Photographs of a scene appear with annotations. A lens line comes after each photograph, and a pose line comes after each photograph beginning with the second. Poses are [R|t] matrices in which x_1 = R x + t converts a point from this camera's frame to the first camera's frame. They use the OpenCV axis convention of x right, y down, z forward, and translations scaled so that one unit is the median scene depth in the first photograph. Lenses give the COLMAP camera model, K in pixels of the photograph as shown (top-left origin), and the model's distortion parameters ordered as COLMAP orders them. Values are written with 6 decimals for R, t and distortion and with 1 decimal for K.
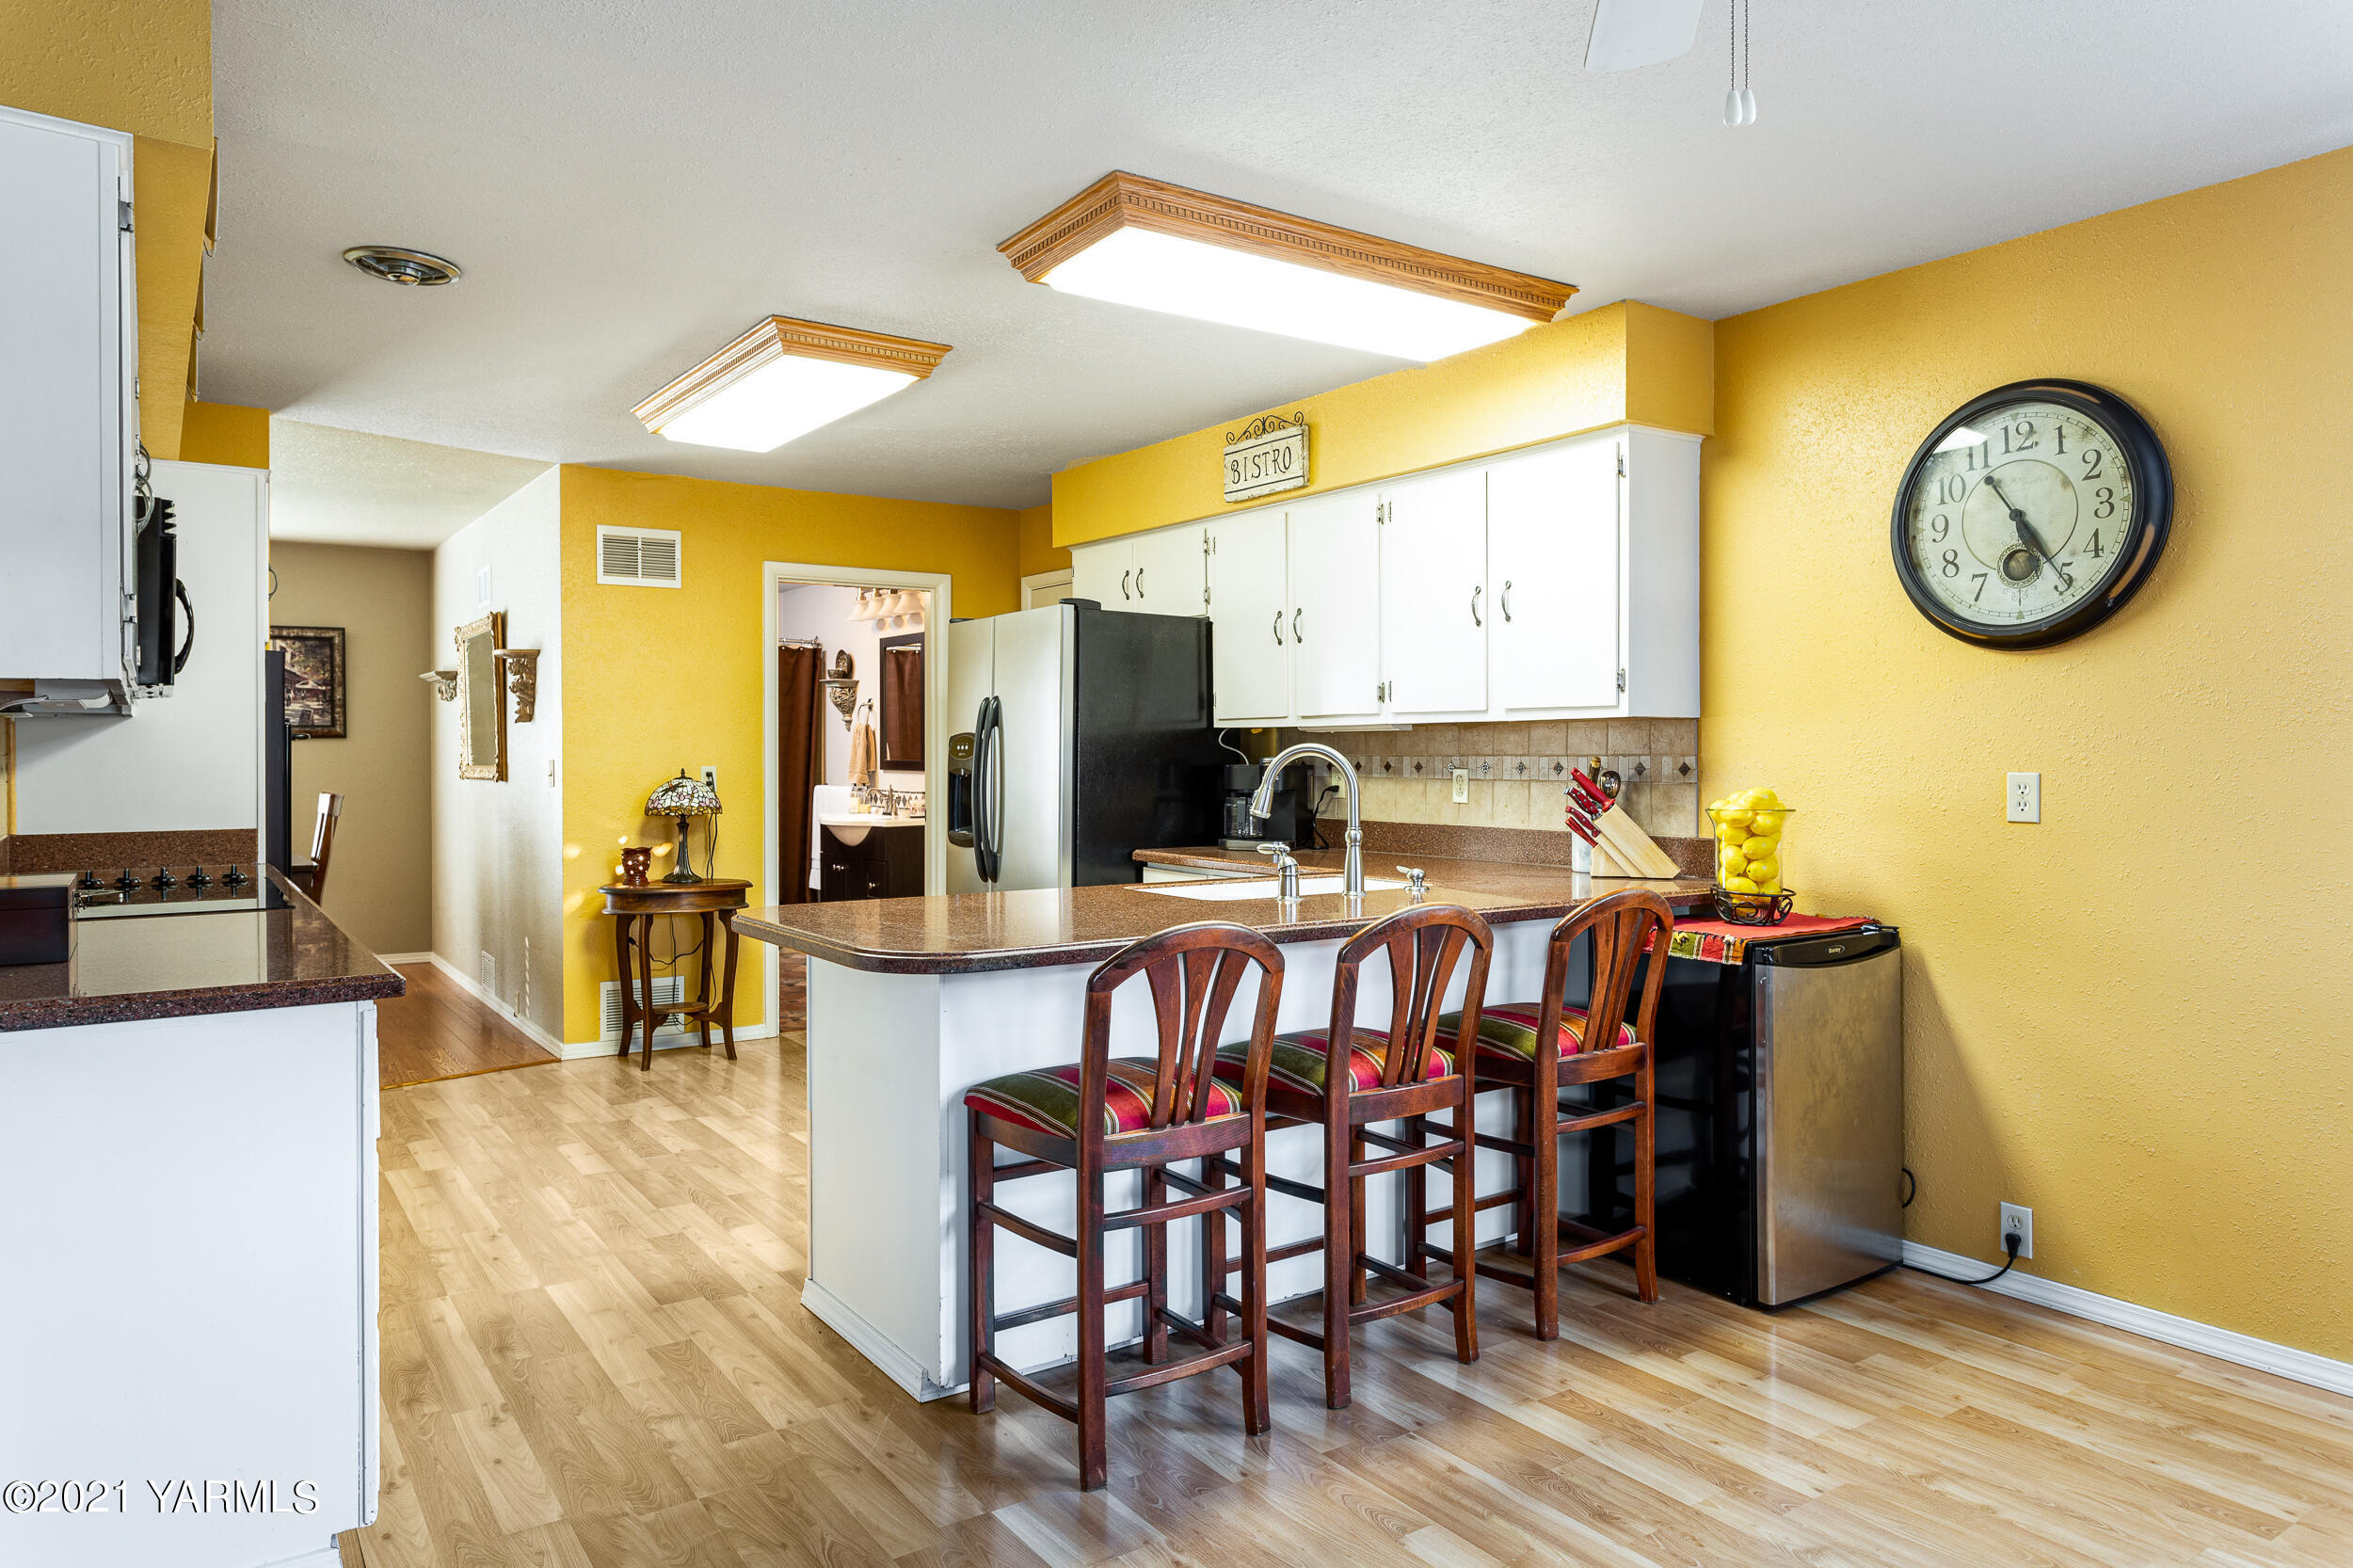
lens RADIAL K [[1462.8, 0, 1174.4], [0, 1462.8, 770.1], [0, 0, 1]] dist [0.000098, 0.000669]
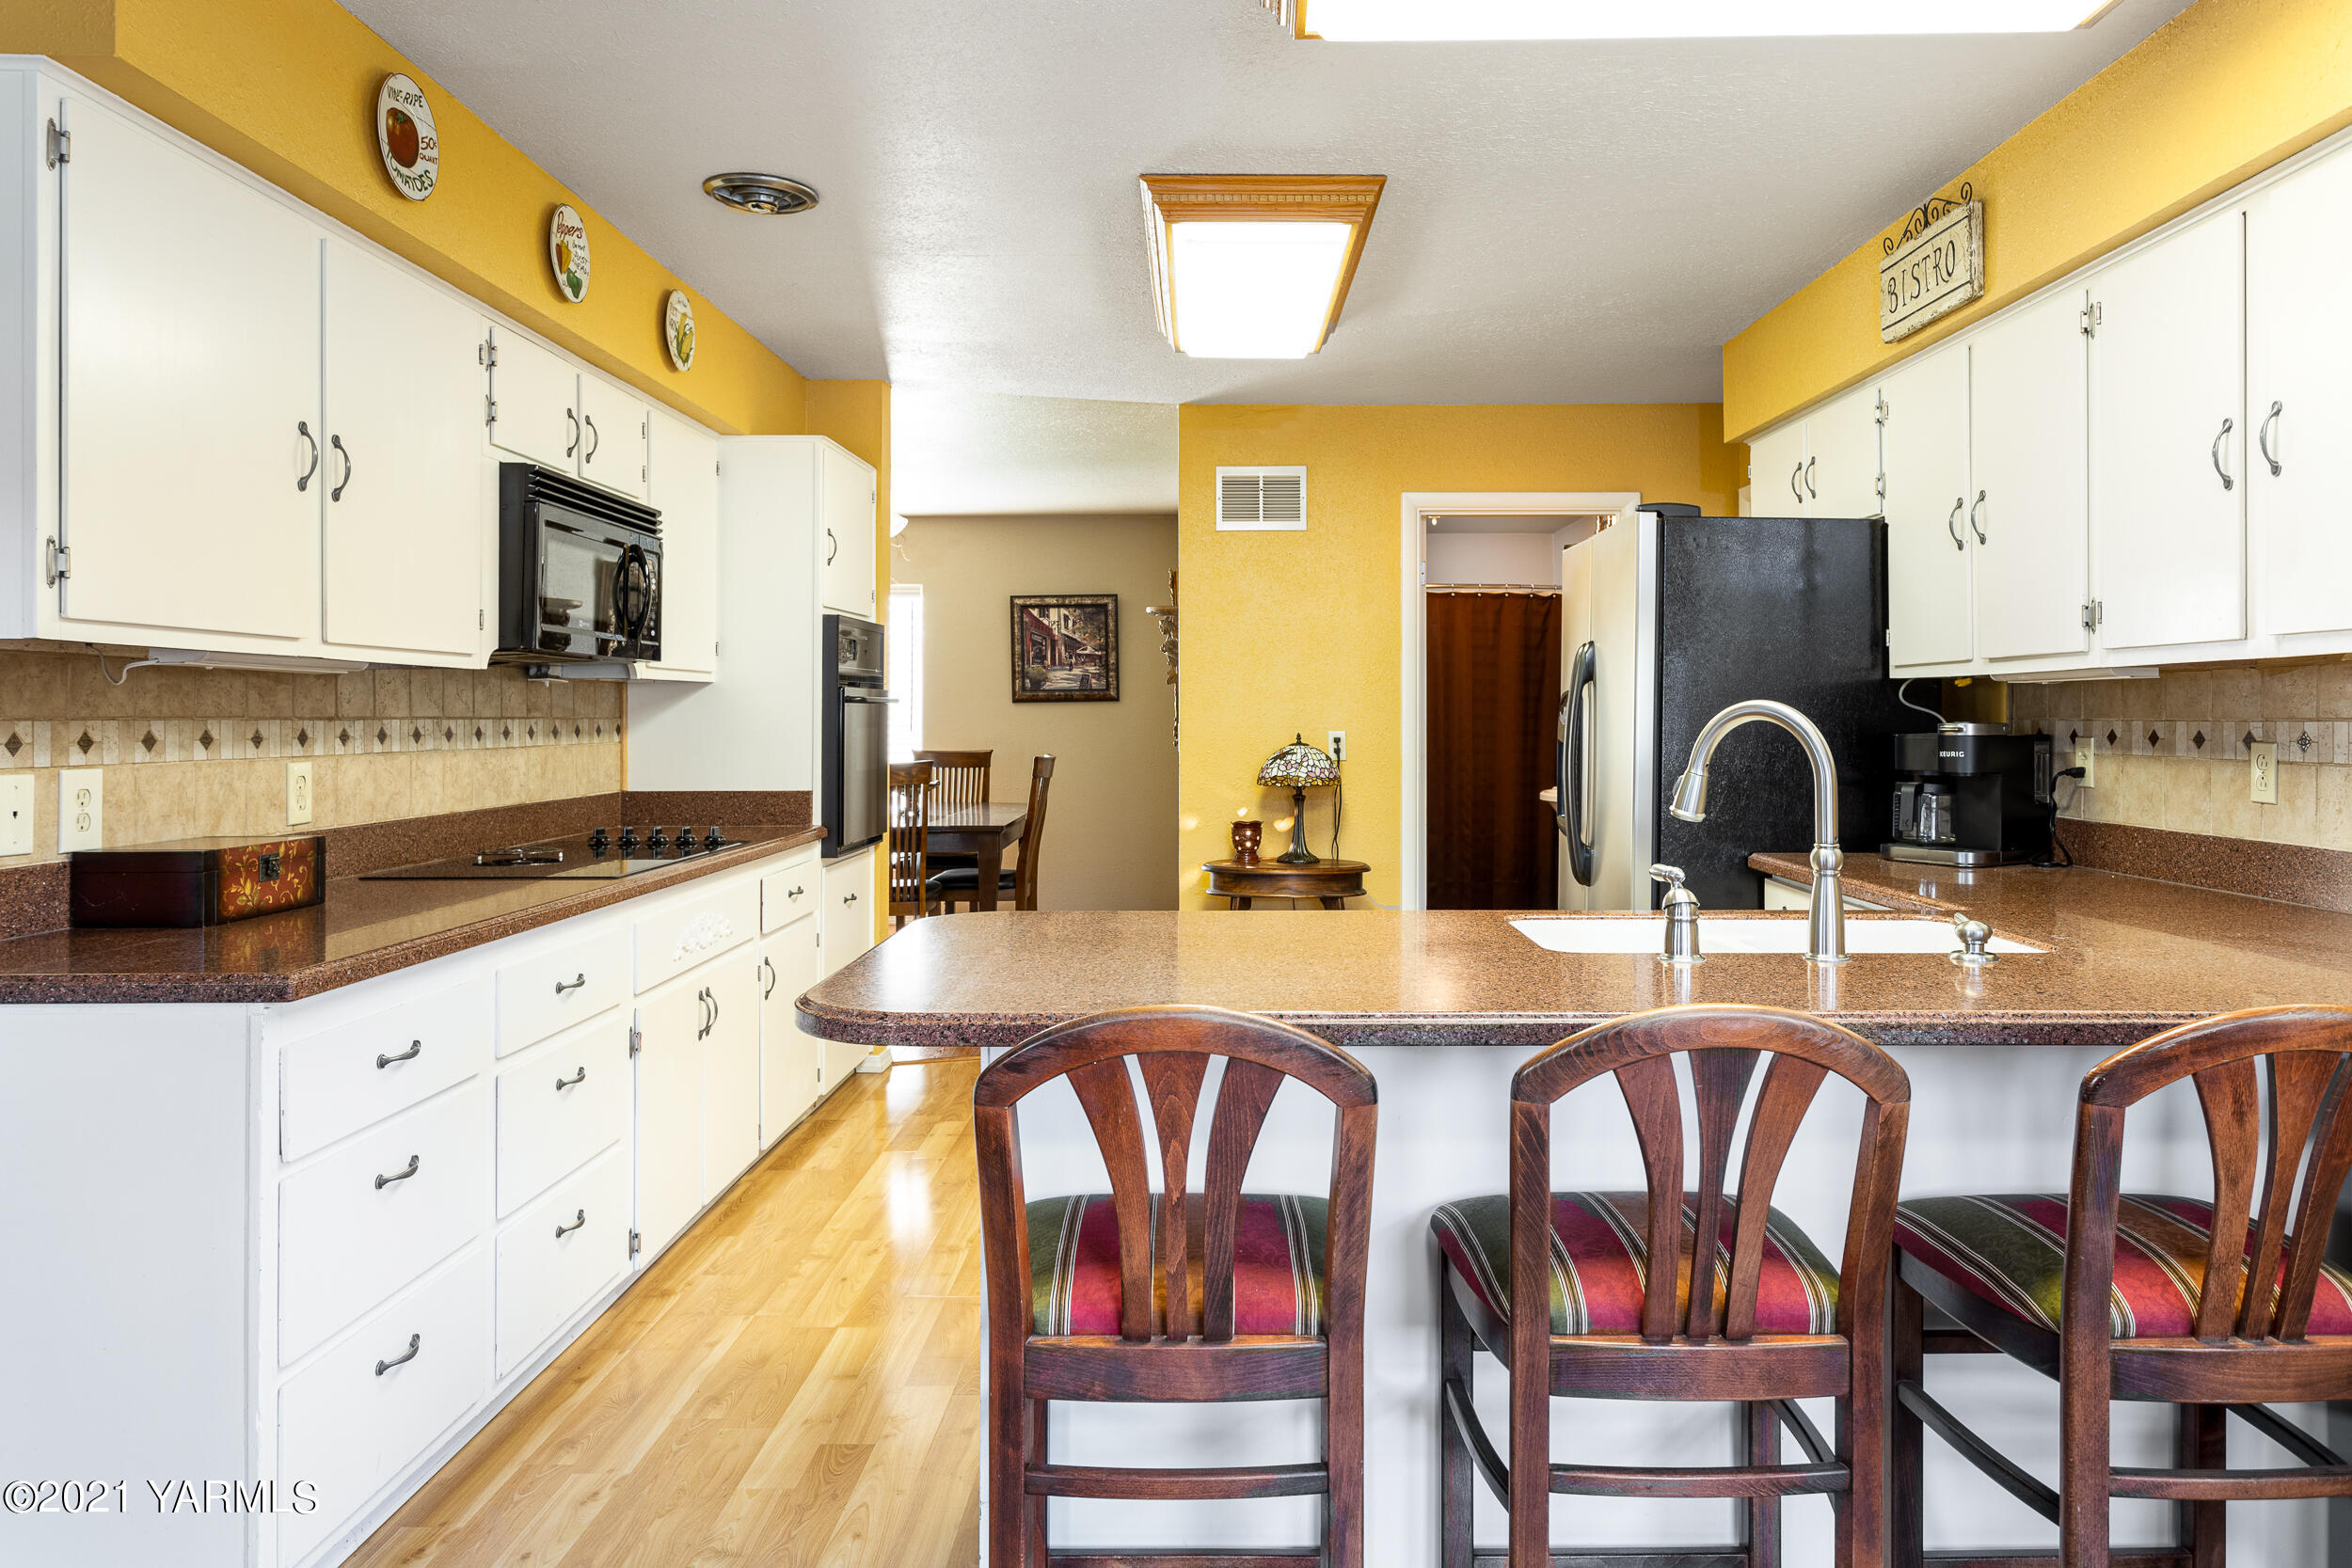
lens RADIAL K [[1553.0, 0, 1233.5], [0, 1553.0, 714.0], [0, 0, 1]] dist [-0.009071, 0.043048]
pose [[0.824688, -0.000831, -0.565588, 0.205565], [-0.006404, 0.999921, -0.010808, -0.003092], [0.565552, 0.012536, 0.824617, 0.260918]]
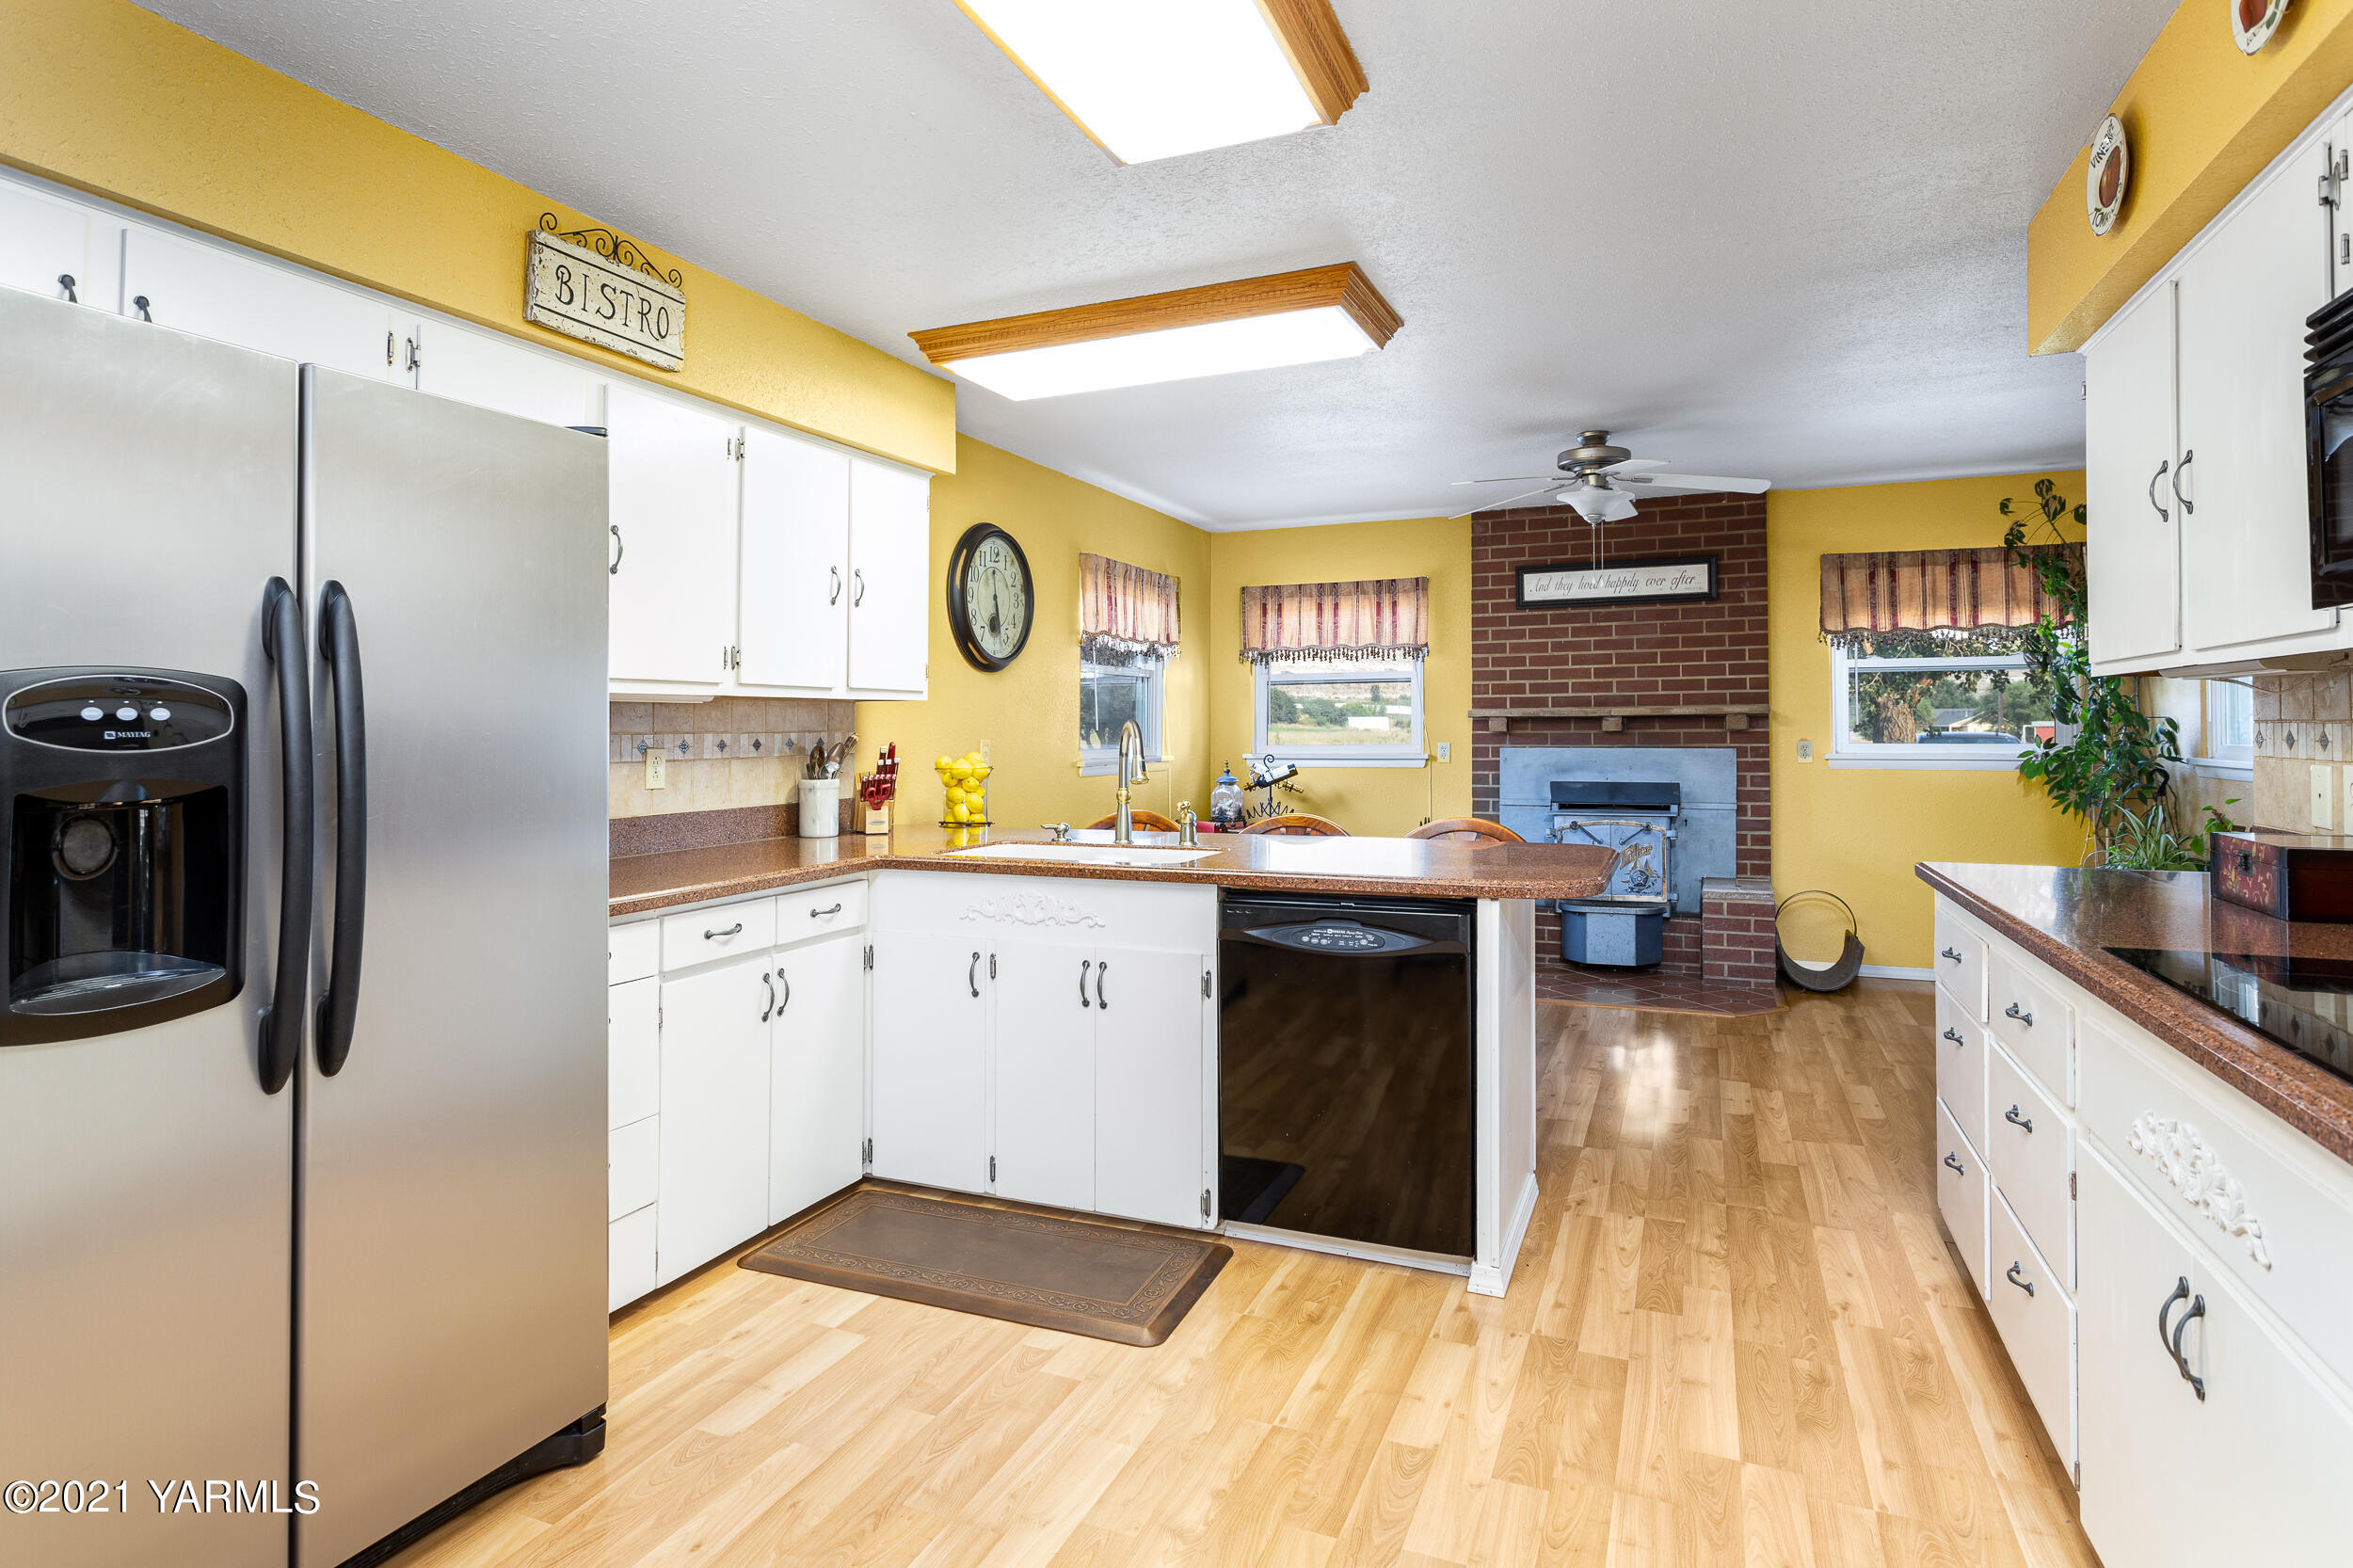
lens RADIAL K [[1242.1, 0, 1179.5], [0, 1242.1, 711.3], [0, 0, 1]] dist [-0.001072, 0.000173]
pose [[-0.538567, 0.015167, 0.842446, -0.575909], [0.016376, 0.999838, -0.007531, -0.012025], [-0.842423, 0.009740, -0.538728, 1.117015]]
